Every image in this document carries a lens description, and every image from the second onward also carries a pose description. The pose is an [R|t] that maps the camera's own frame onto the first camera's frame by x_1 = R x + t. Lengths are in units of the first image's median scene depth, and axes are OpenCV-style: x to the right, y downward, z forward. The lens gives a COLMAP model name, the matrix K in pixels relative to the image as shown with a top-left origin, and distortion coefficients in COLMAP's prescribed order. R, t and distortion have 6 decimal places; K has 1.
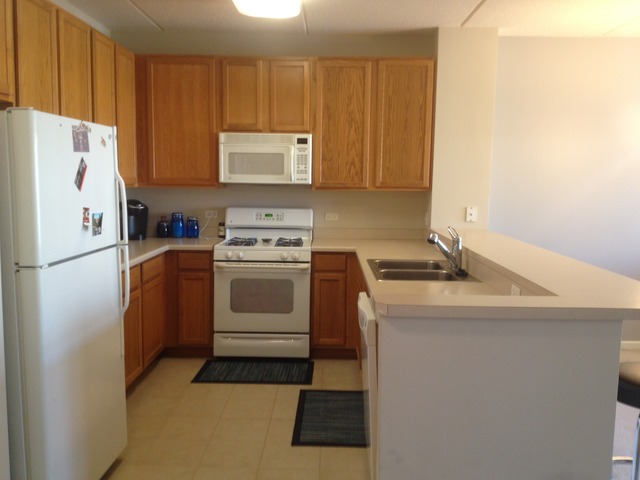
lens RADIAL K [[595.9, 0, 316.2], [0, 595.9, 234.8], [0, 0, 1]] dist [0.184624, -0.401755]
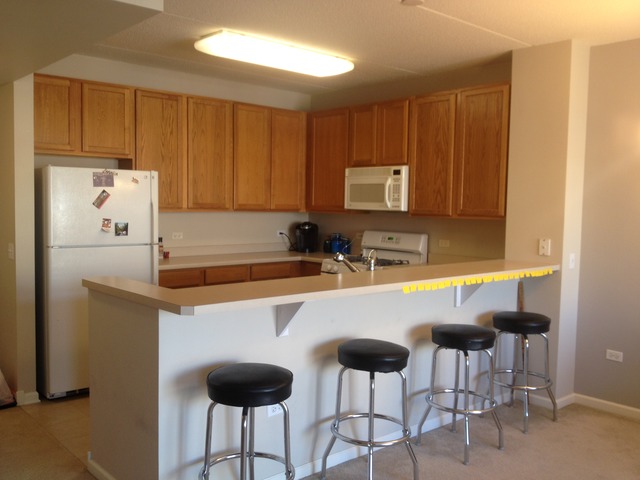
lens RADIAL K [[595.9, 0, 316.2], [0, 595.9, 234.8], [0, 0, 1]] dist [0.184624, -0.401755]
pose [[0.684181, 0.041915, -0.728107, 0.683128], [-0.080475, 0.996590, -0.018249, -0.008481], [0.724859, 0.071080, 0.685221, 0.134860]]
